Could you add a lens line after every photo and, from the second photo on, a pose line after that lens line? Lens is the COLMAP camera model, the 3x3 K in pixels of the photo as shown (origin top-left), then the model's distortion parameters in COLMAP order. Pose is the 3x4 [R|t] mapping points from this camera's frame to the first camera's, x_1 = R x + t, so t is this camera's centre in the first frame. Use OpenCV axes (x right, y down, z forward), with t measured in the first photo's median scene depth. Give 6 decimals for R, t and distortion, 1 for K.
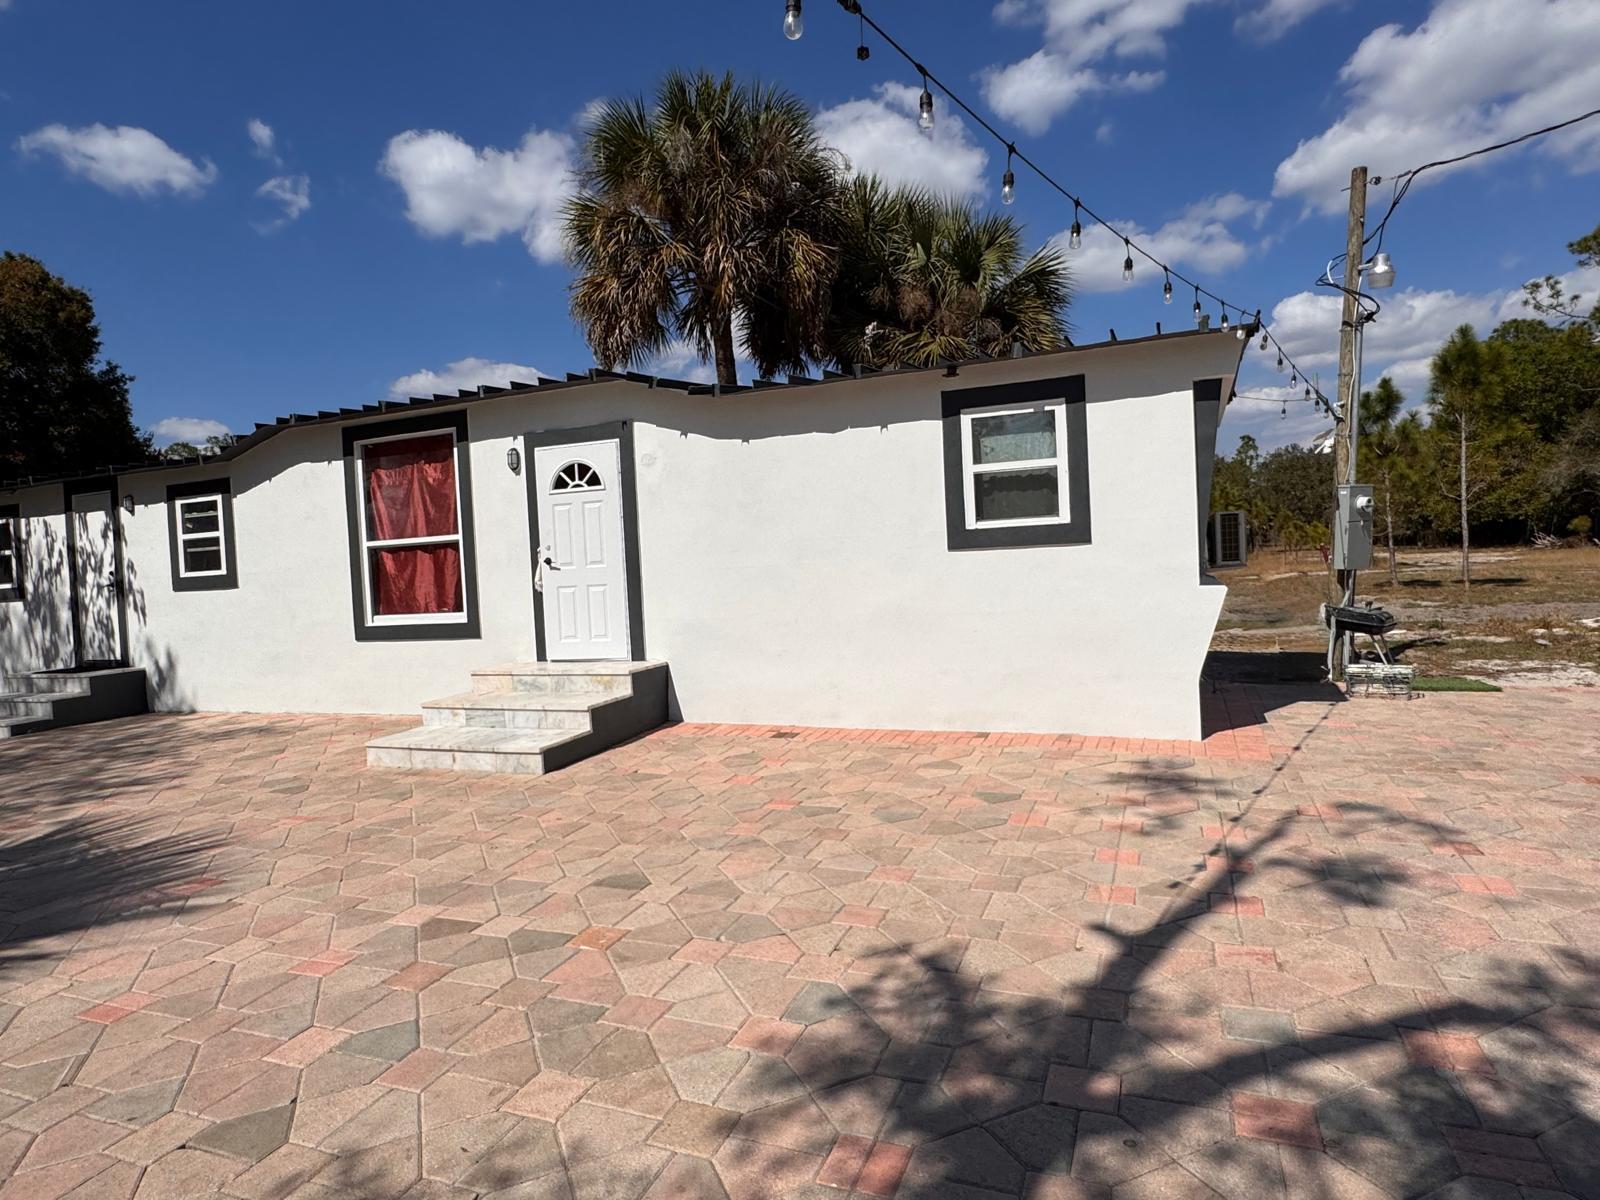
lens RADIAL K [[920.5, 0, 799.3], [0, 920.5, 603.0], [0, 0, 1]] dist [-0.005226, 0.003222]
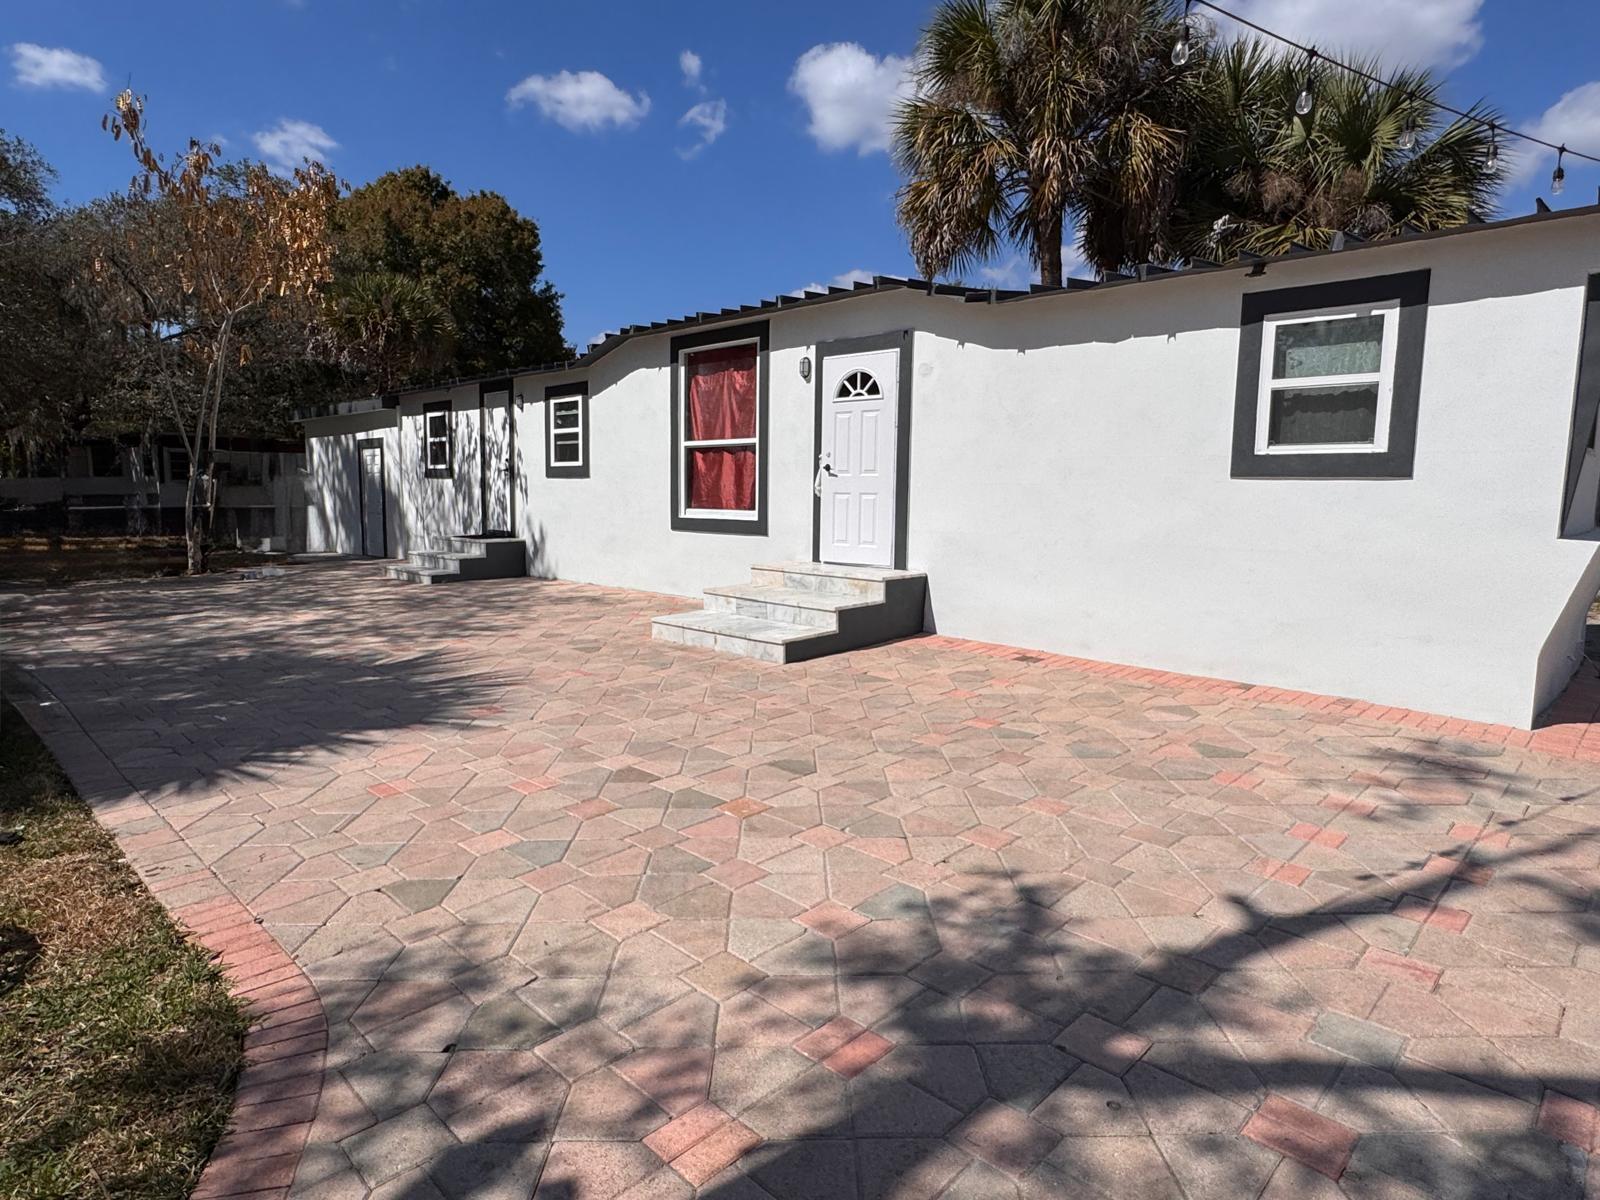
lens RADIAL K [[920.5, 0, 797.4], [0, 920.5, 599.9], [0, 0, 1]] dist [-0.005226, 0.003222]
pose [[0.923074, 0.105536, -0.369859, 0.097347], [-0.073027, 0.992217, 0.100862, 0.001204], [0.377625, -0.066094, 0.923597, 0.012024]]
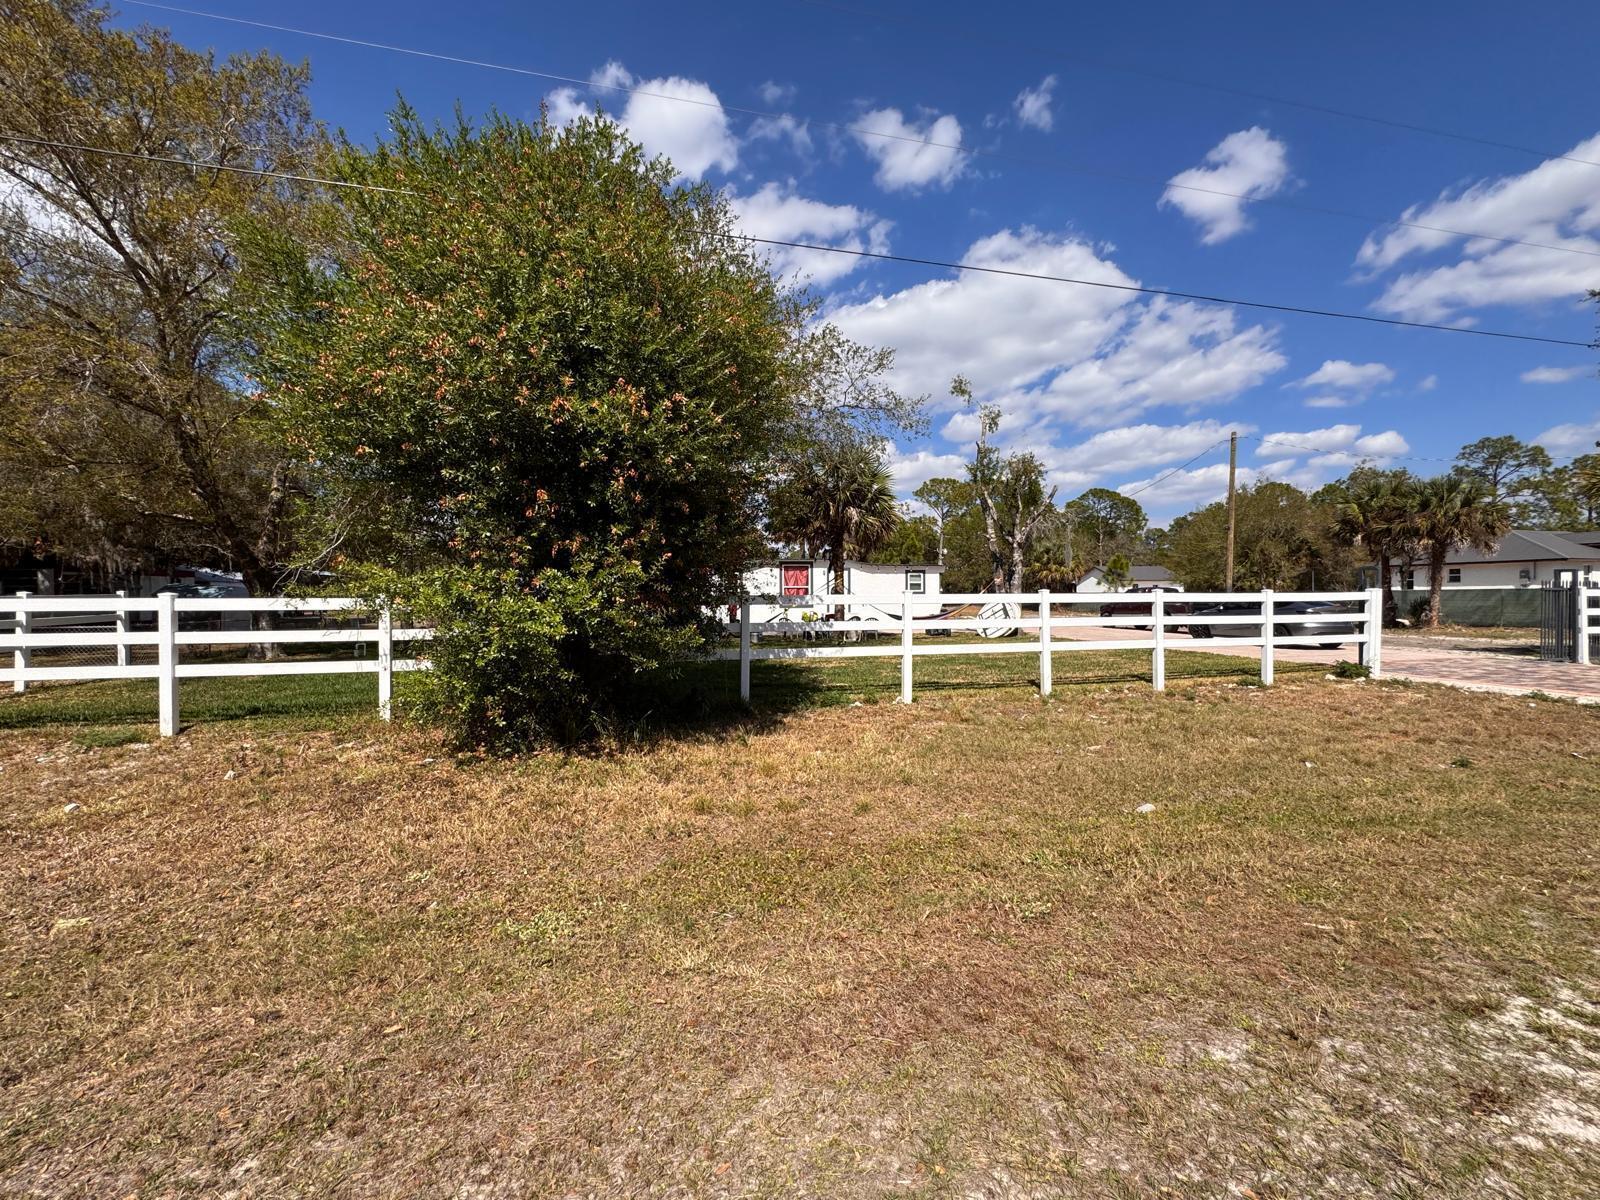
lens RADIAL K [[646.1, 0, 801.0], [0, 646.1, 601.3], [0, 0, 1]] dist [-0.003106, 0.000347]
pose [[0.832478, 0.045796, 0.552162, -2.446506], [-0.013334, 0.997945, -0.062667, 0.235638], [-0.553897, 0.044807, 0.831378, -1.953234]]
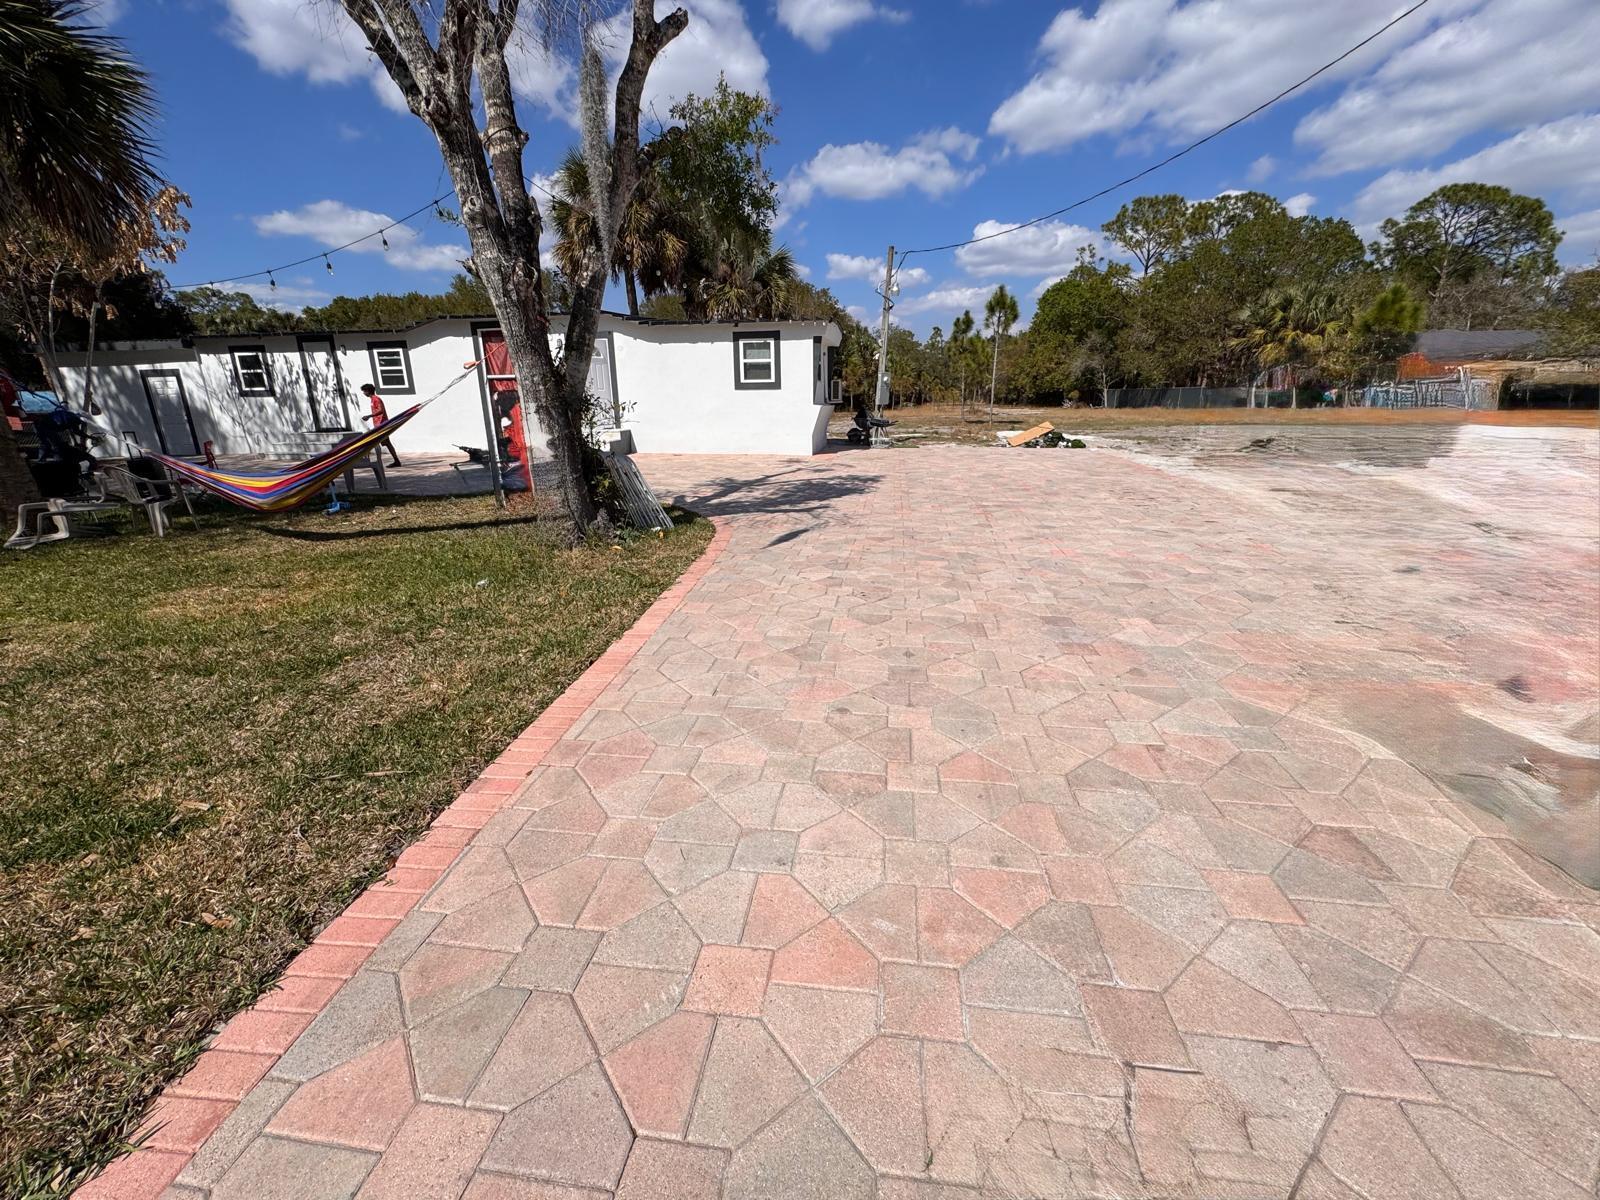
lens RADIAL K [[646.1, 0, 802.6], [0, 646.1, 599.4], [0, 0, 1]] dist [-0.003106, 0.000347]
pose [[0.969759, -0.032040, 0.241953, -0.122360], [-0.028413, 0.969784, 0.242304, 0.070872], [-0.242405, -0.241852, 0.939546, -0.947835]]
